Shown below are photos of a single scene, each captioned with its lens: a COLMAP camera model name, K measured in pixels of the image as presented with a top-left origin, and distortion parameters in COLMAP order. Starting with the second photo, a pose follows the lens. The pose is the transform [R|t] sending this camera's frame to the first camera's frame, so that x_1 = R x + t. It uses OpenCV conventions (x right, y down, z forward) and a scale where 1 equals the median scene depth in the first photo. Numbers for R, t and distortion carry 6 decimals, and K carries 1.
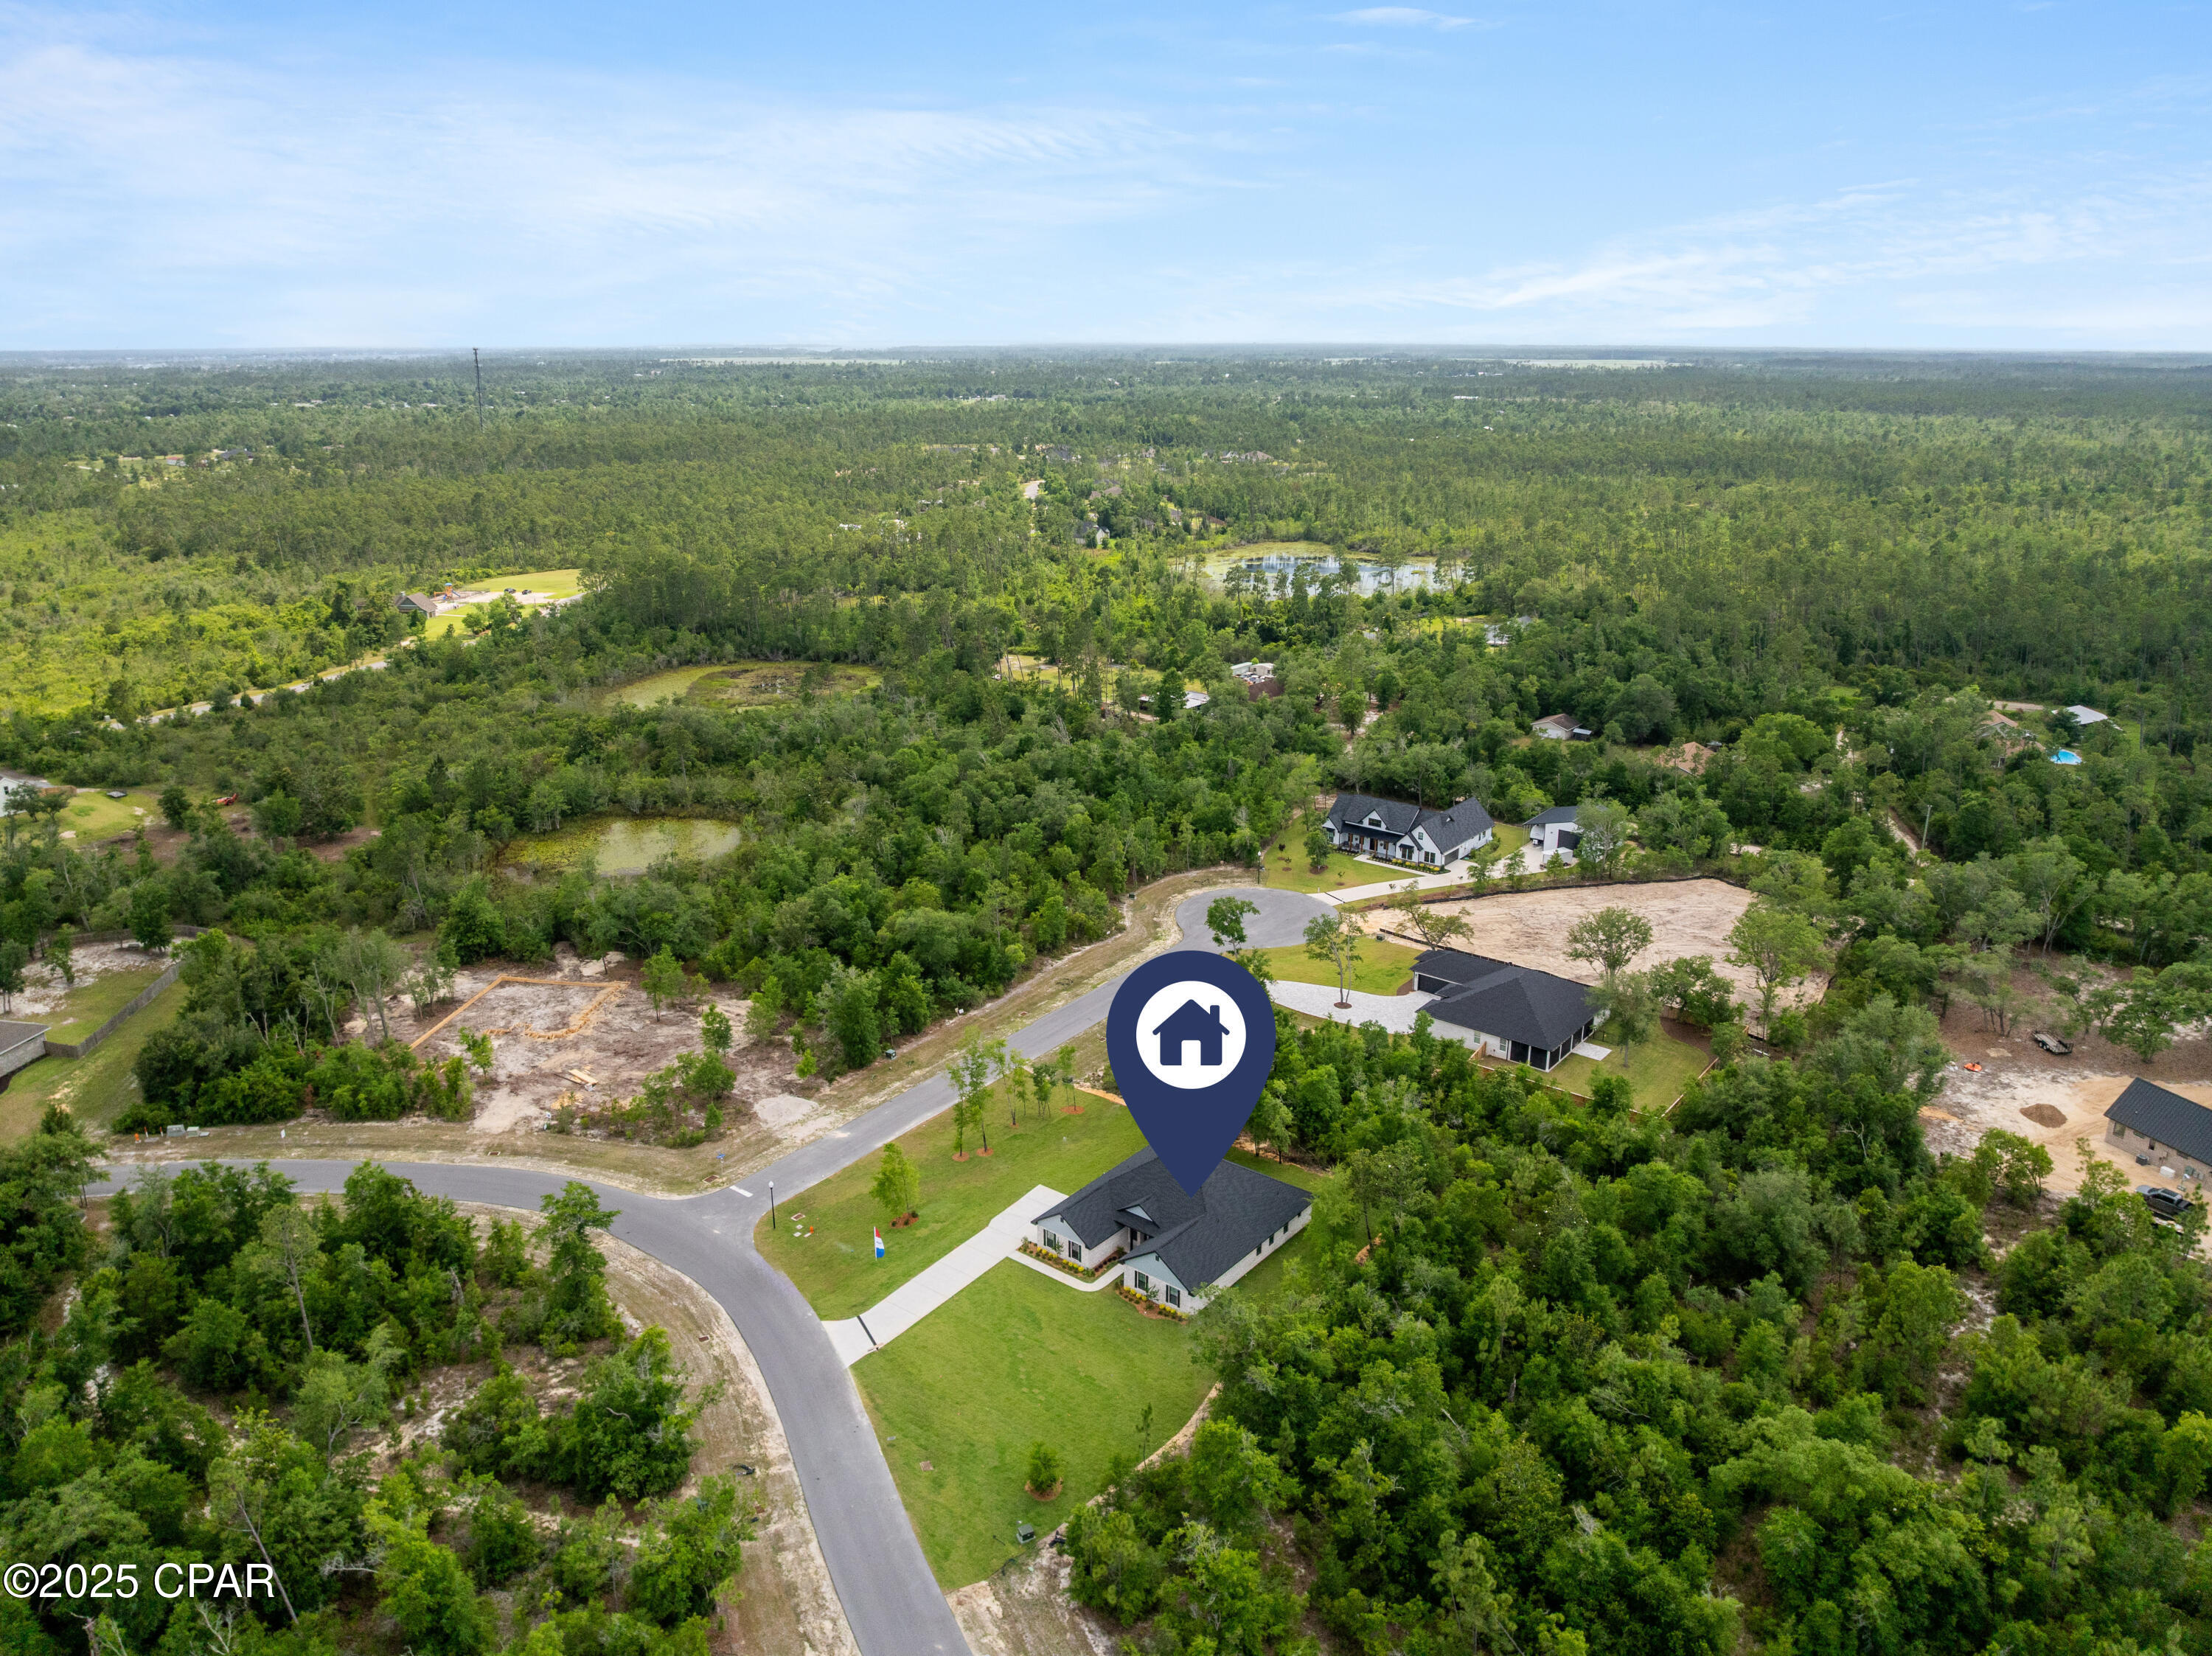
lens RADIAL K [[1557.5, 0, 1106.0], [0, 1557.5, 828.0], [0, 0, 1]] dist [-0.038593, 0.009443]
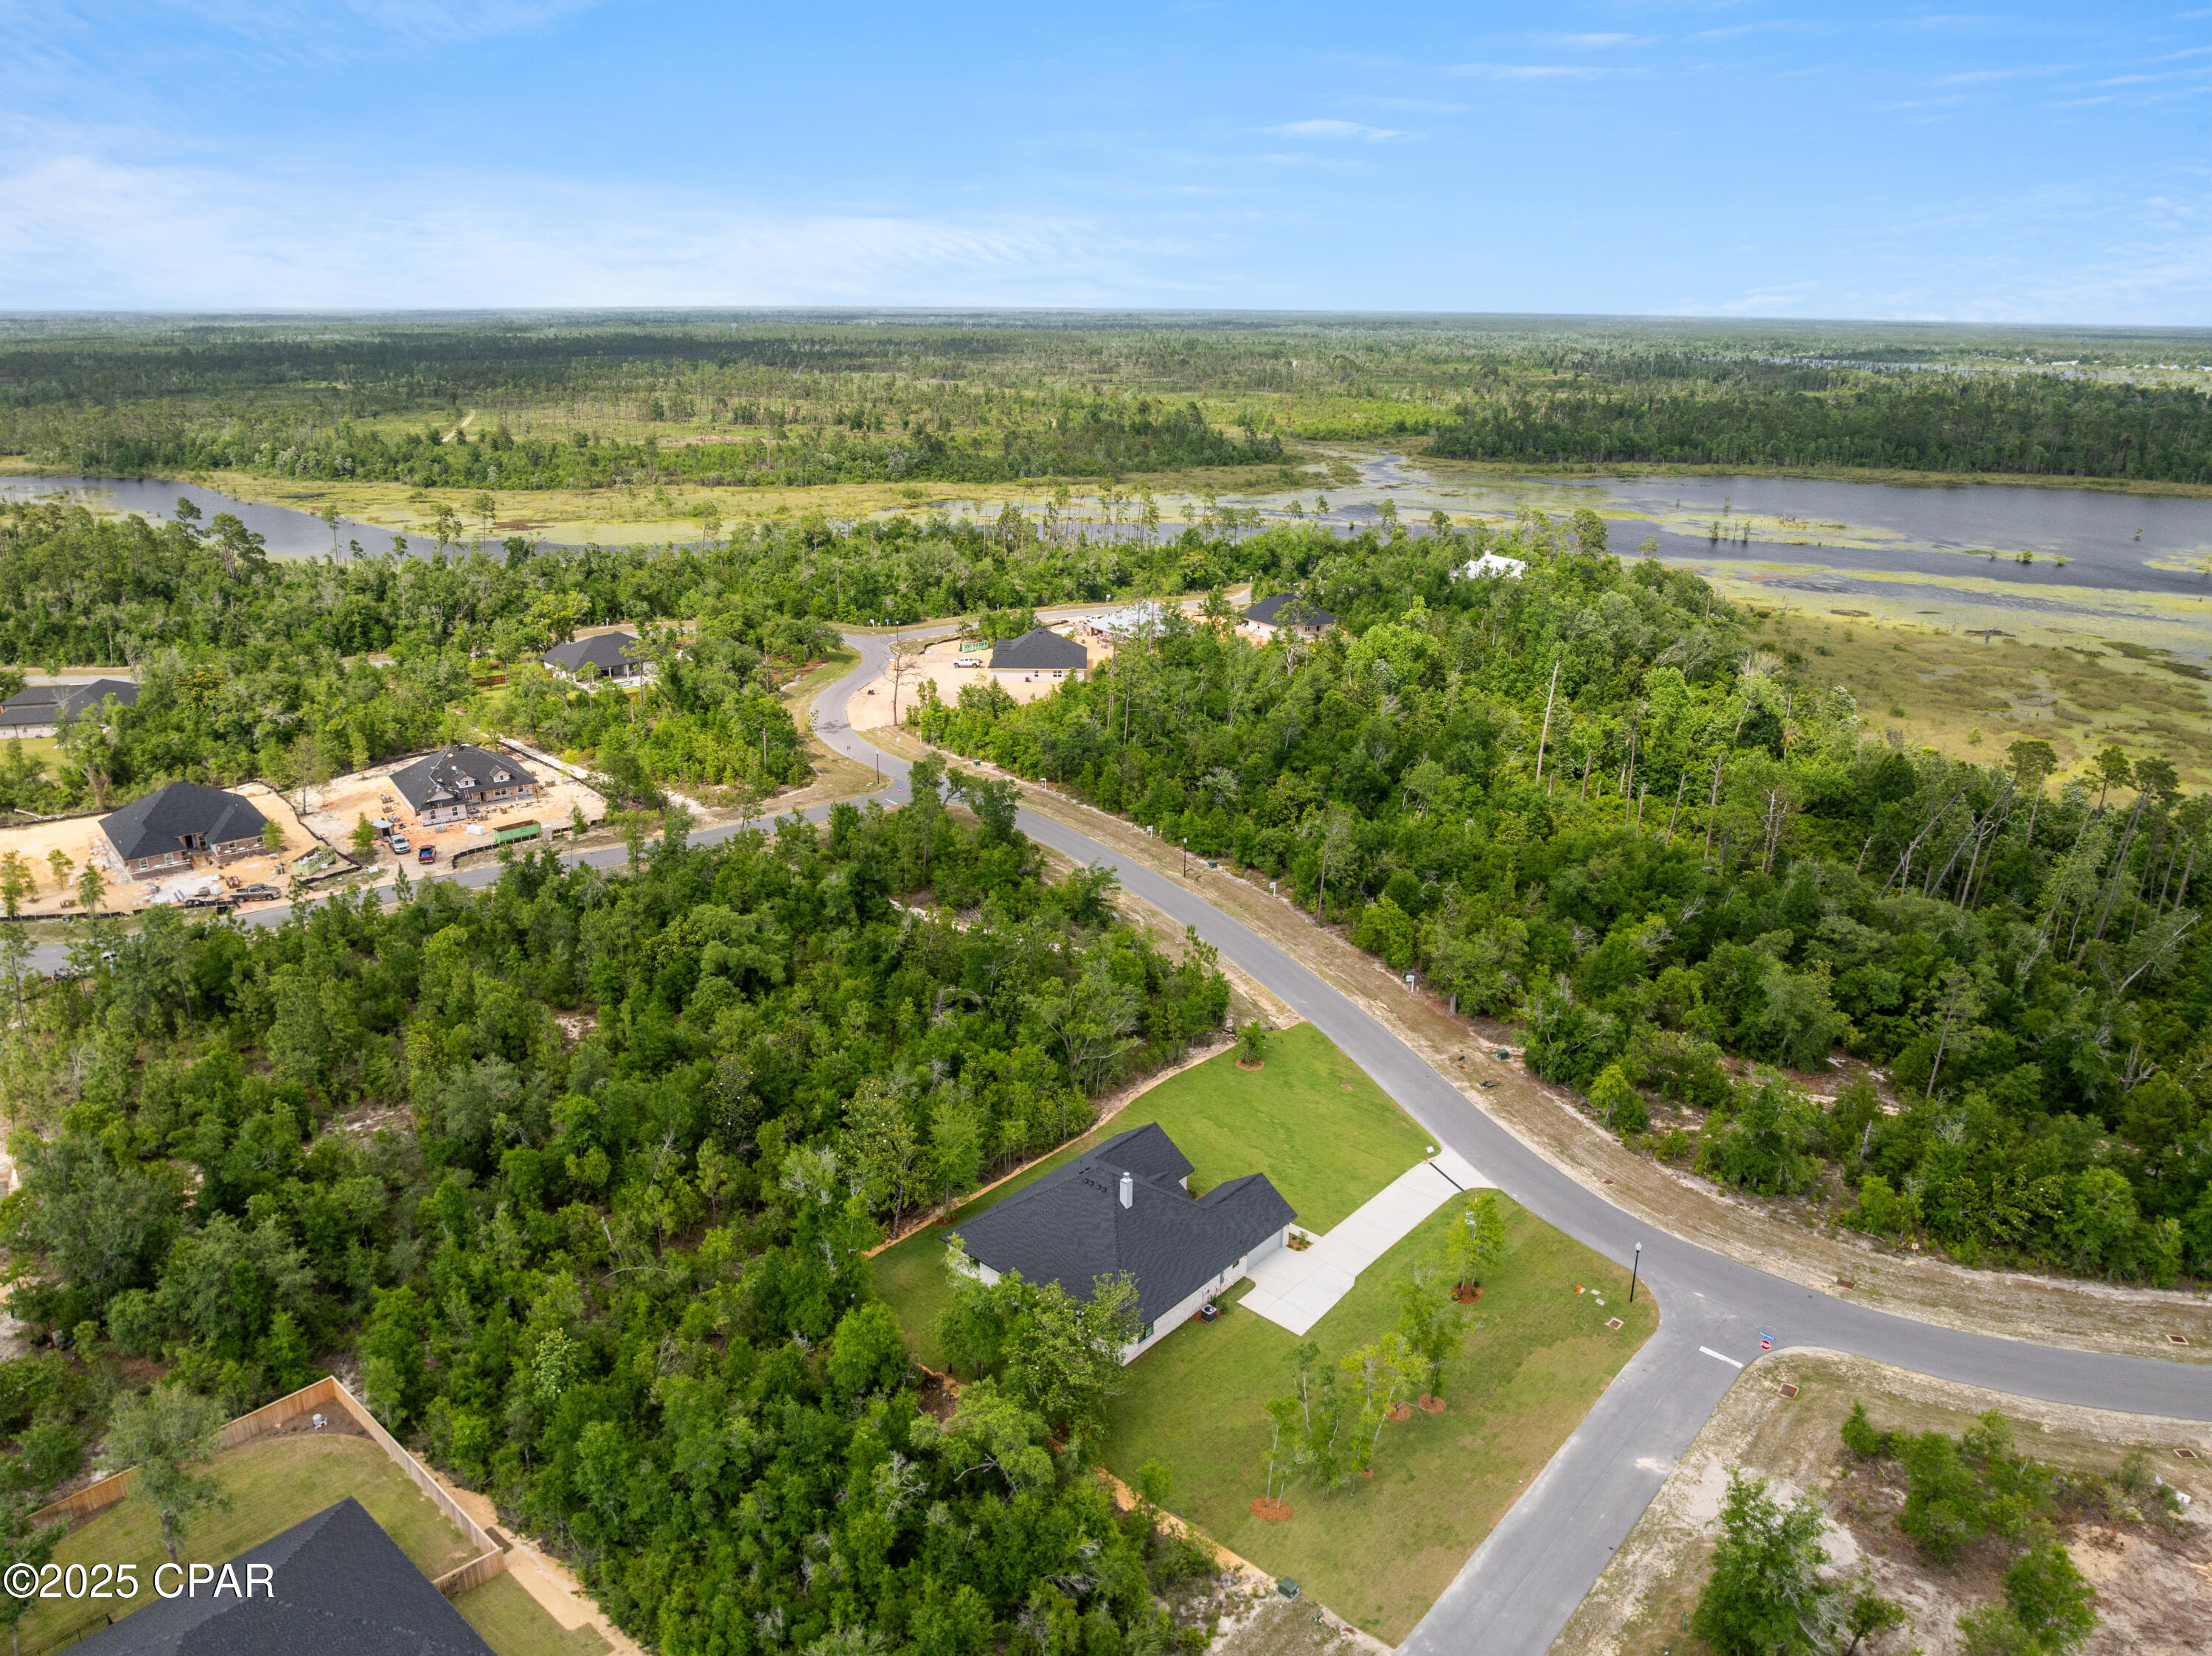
lens RADIAL K [[1557.5, 0, 1106.0], [0, 1557.5, 828.0], [0, 0, 1]] dist [-0.038593, 0.009443]
pose [[-0.998761, -0.021171, 0.045042, 0.015575], [0.009768, 0.804032, 0.594506, -0.309737], [-0.048802, 0.594209, -0.802829, 1.158830]]
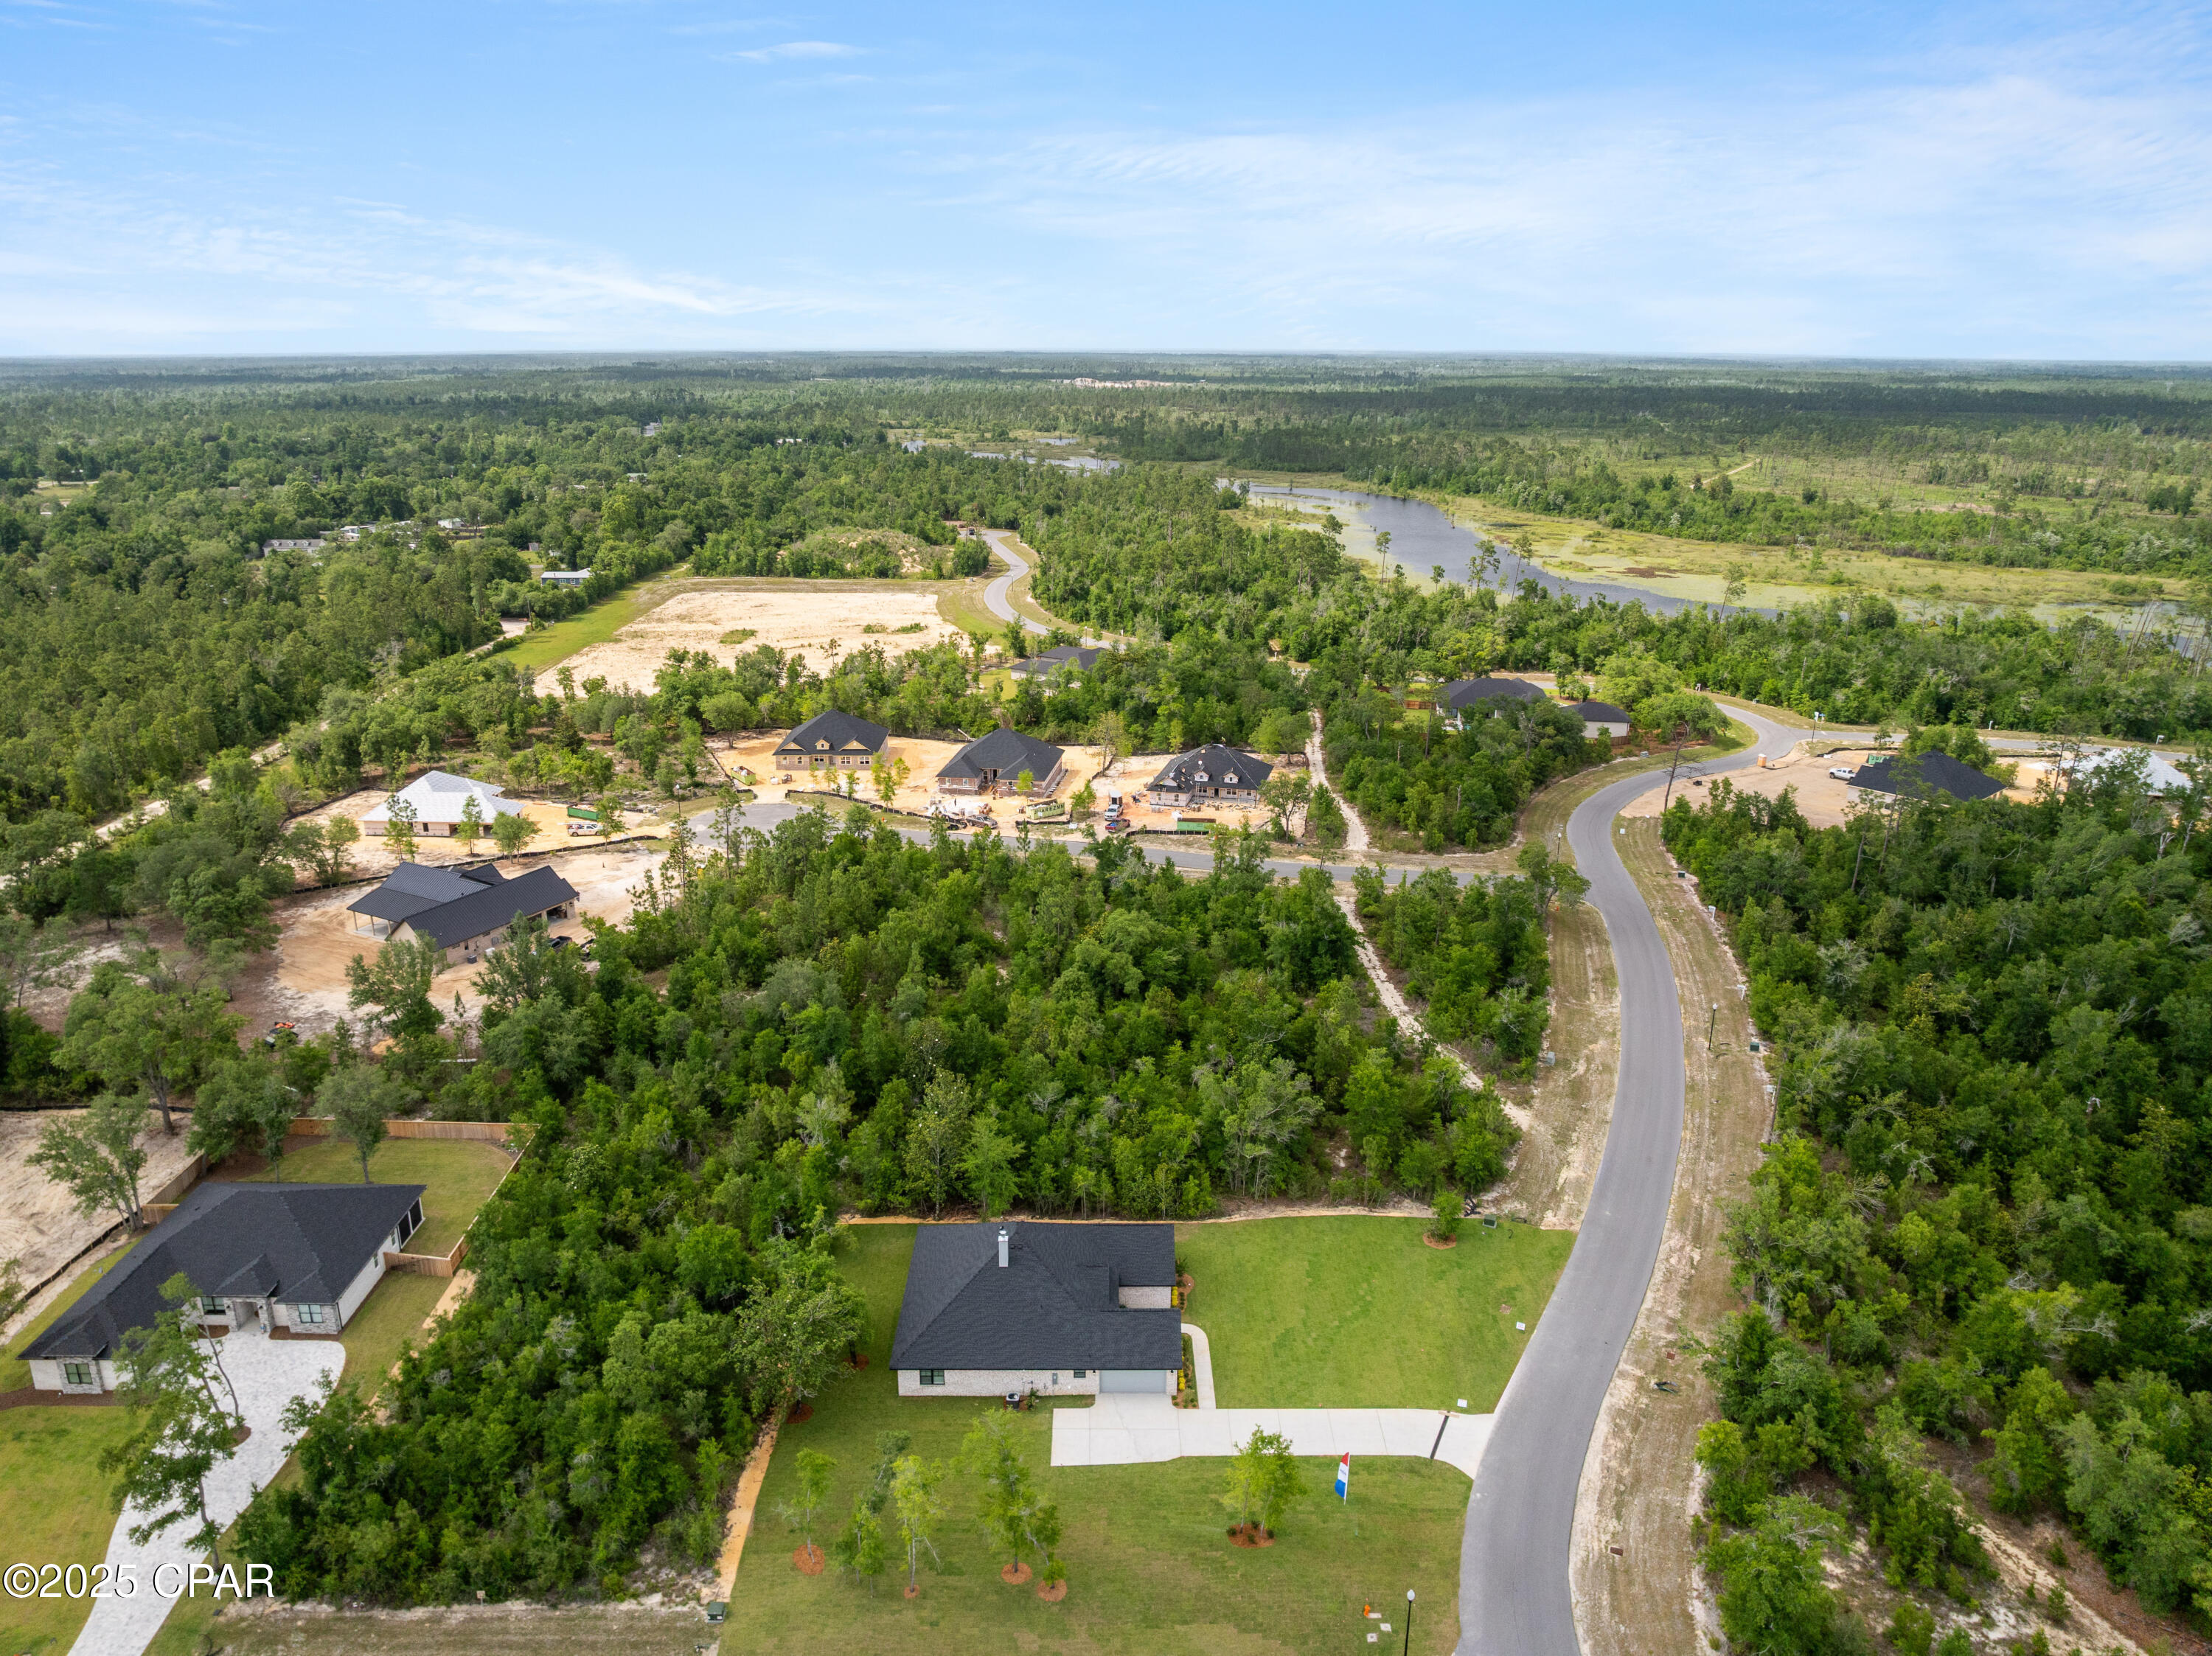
lens RADIAL K [[1567.0, 0, 1106.0], [0, 1567.0, 828.0], [0, 0, 1]] dist [-0.037948, 0.007951]
pose [[-0.627071, -0.233881, 0.743022, -0.396464], [0.233790, 0.853379, 0.465924, -0.251554], [-0.743051, 0.465879, -0.480450, 0.948070]]
